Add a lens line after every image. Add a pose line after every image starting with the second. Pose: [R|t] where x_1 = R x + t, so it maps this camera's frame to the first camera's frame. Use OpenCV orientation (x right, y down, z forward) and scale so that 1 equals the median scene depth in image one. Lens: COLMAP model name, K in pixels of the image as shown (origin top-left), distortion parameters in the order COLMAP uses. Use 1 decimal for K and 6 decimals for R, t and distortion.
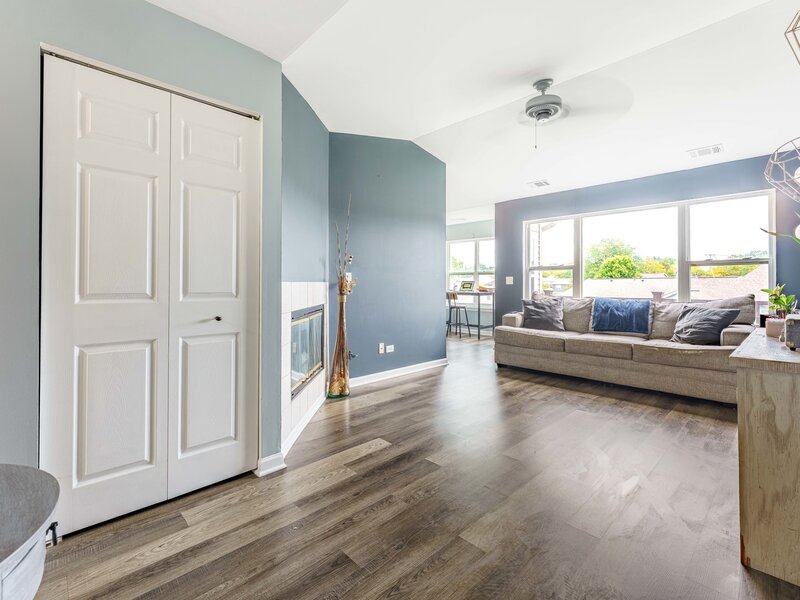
lens RADIAL K [[373.8, 0, 400.0], [0, 373.8, 300.0], [0, 0, 1]] dist [0.001250, 0.000406]
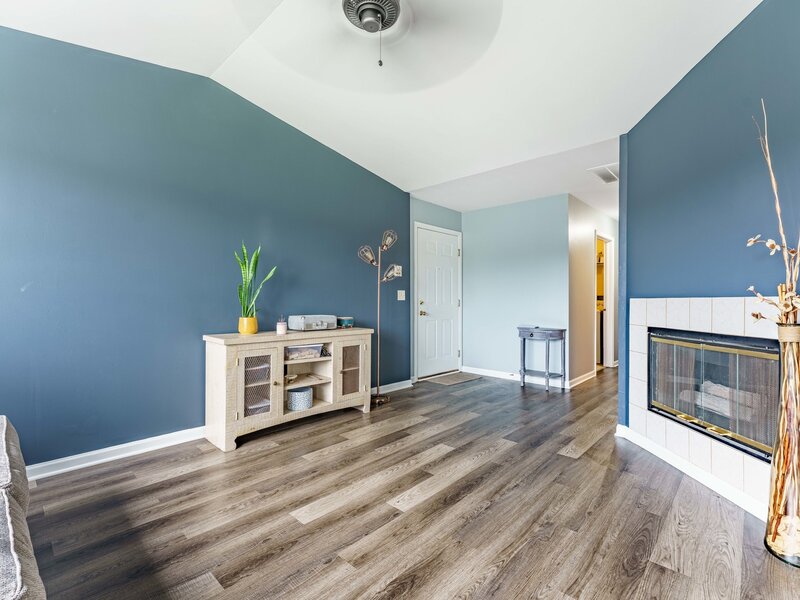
lens RADIAL K [[373.8, 0, 400.0], [0, 373.8, 300.0], [0, 0, 1]] dist [0.001250, 0.000406]
pose [[-0.999613, -0.006594, -0.027009, 0.450786], [-0.007859, 0.998864, 0.046992, -0.091574], [0.026669, 0.047186, -0.998530, 2.016820]]
